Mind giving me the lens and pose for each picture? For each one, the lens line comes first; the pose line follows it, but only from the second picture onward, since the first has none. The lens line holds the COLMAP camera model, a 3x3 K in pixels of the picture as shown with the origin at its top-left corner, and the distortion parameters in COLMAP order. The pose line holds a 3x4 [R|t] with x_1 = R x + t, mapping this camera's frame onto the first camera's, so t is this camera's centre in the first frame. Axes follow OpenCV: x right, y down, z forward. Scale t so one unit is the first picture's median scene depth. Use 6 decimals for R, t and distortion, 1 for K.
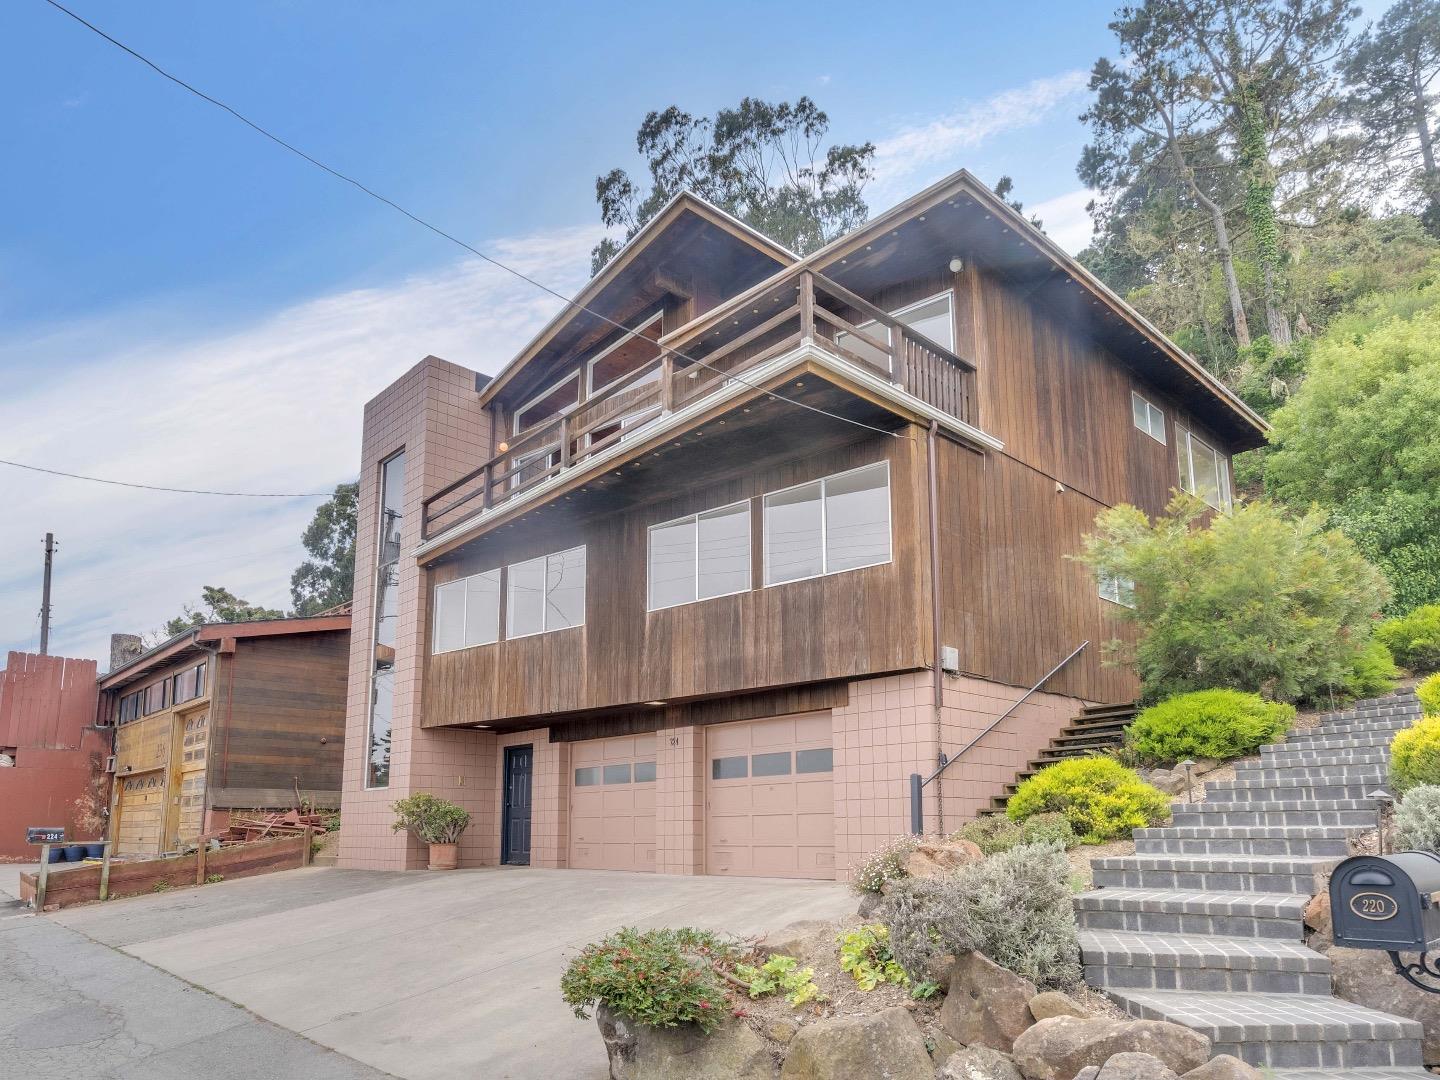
lens RADIAL K [[1018.6, 0, 717.0], [0, 1018.6, 537.2], [0, 0, 1]] dist [-0.018607, 0.000498]
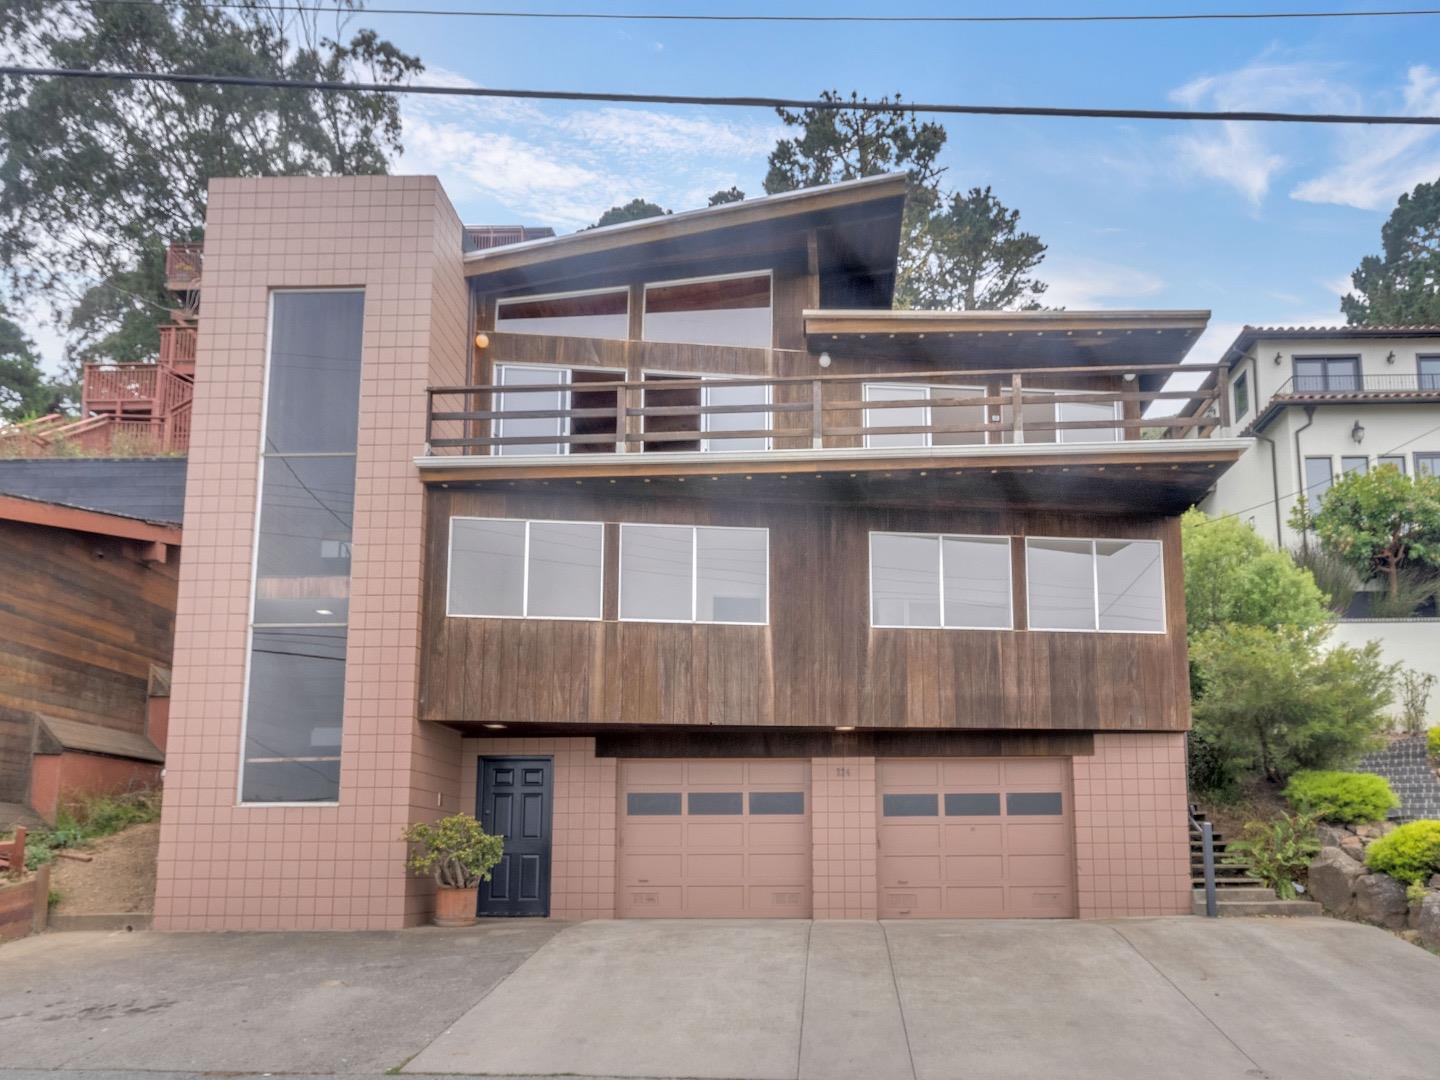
lens RADIAL K [[1219.5, 0, 746.4], [0, 1219.5, 582.5], [0, 0, 1]] dist [0.005532, -0.007963]
pose [[0.644432, 0.192752, 0.739969, -0.914857], [-0.210027, 0.975107, -0.071092, 0.130731], [-0.735252, -0.109599, 0.668874, 0.359053]]
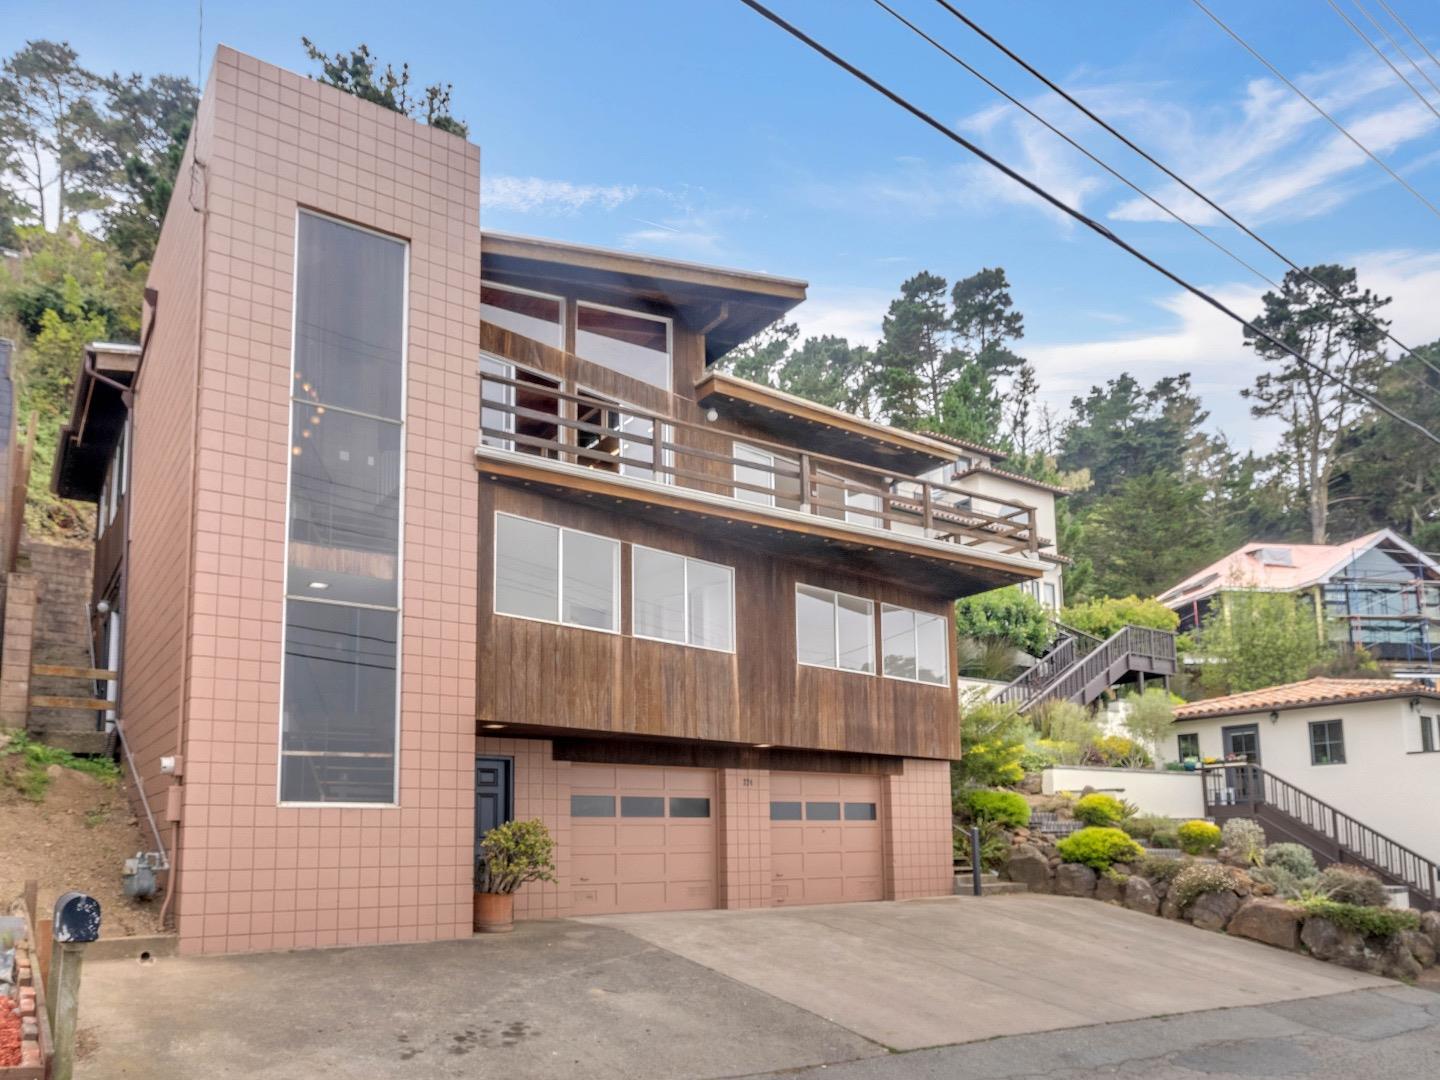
lens RADIAL K [[1219.5, 0, 794.9], [0, 1219.5, 552.7], [0, 0, 1]] dist [0.005532, -0.007963]
pose [[-0.054190, 0.248666, 0.967072, -1.305391], [-0.251932, 0.933758, -0.254217, 0.283497], [-0.966226, -0.257413, 0.012046, 0.986019]]
